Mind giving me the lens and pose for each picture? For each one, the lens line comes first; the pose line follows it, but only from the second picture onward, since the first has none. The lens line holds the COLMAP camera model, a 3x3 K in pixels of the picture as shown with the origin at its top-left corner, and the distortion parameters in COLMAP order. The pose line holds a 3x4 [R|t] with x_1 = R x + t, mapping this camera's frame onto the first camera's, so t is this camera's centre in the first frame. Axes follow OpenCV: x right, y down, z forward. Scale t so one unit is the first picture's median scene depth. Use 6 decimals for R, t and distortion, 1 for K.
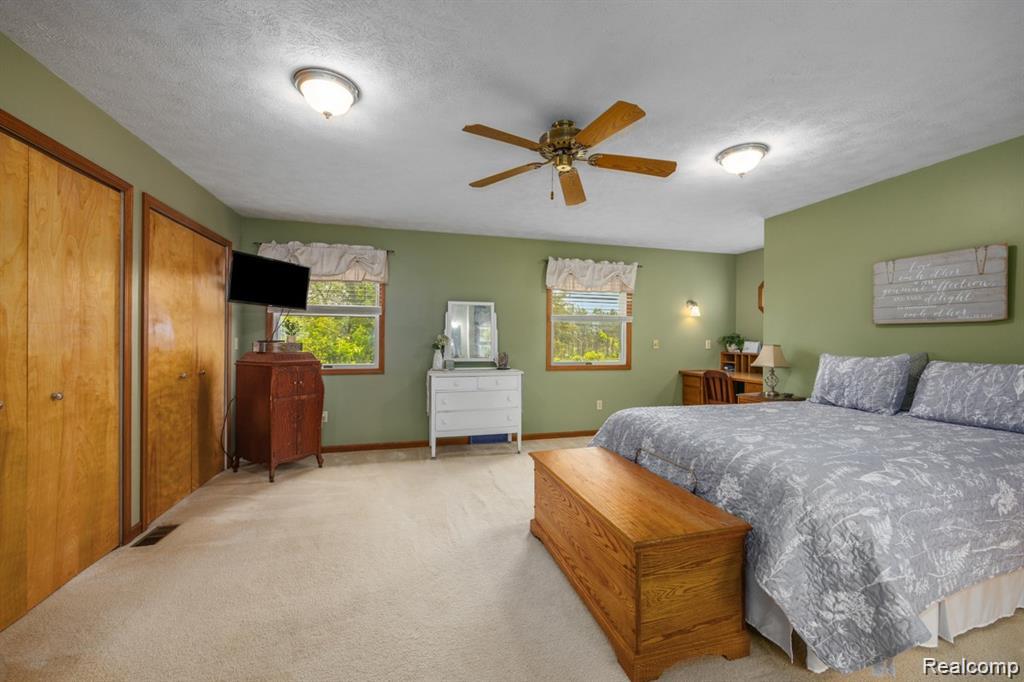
lens RADIAL K [[418.7, 0, 529.9], [0, 418.7, 337.8], [0, 0, 1]] dist [-0.001468, -0.000152]
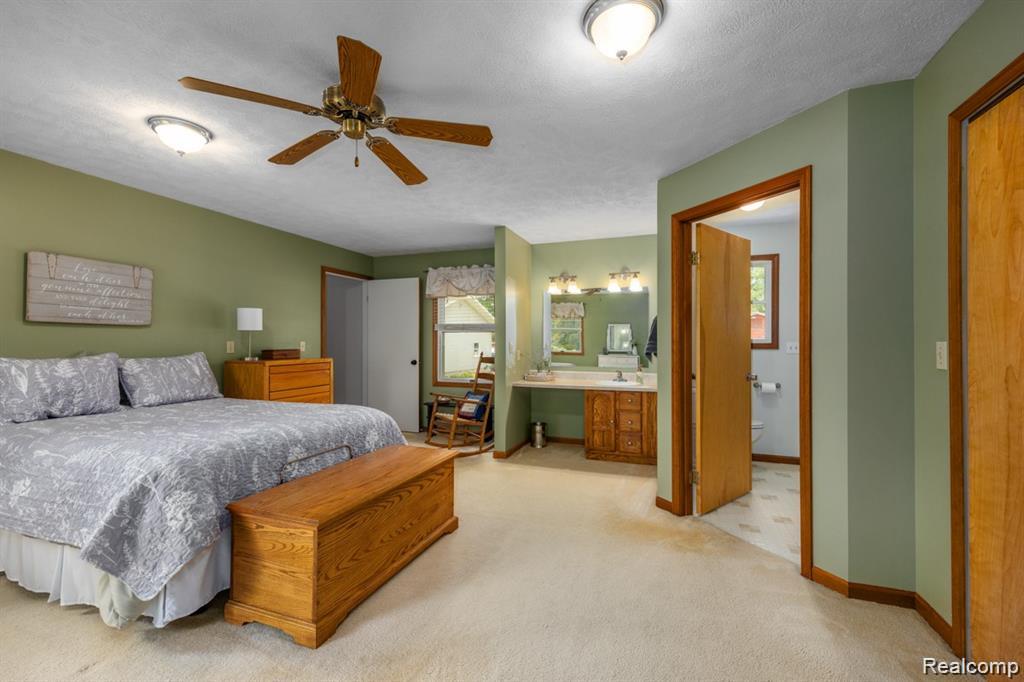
lens RADIAL K [[418.7, 0, 514.5], [0, 418.7, 339.7], [0, 0, 1]] dist [-0.001468, -0.000152]
pose [[-0.791051, 0.000059, 0.611750, -0.320305], [-0.006914, 0.999935, -0.009037, 0.004129], [-0.611711, -0.011378, -0.791000, 0.692473]]
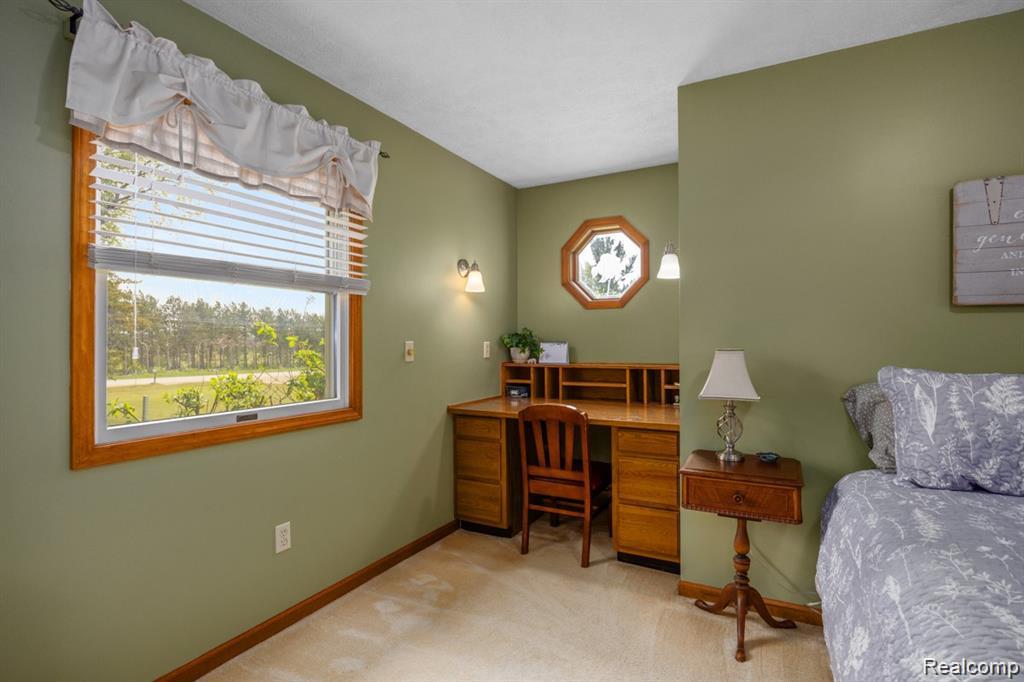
lens RADIAL K [[500.4, 0, 515.5], [0, 500.4, 340.4], [0, 0, 1]] dist [-0.009535, 0.000649]
pose [[0.720070, -0.000068, 0.693902, 0.025984], [0.000535, 1.000000, -0.000456, 0.005660], [-0.693901, 0.000700, 0.720070, 0.609039]]
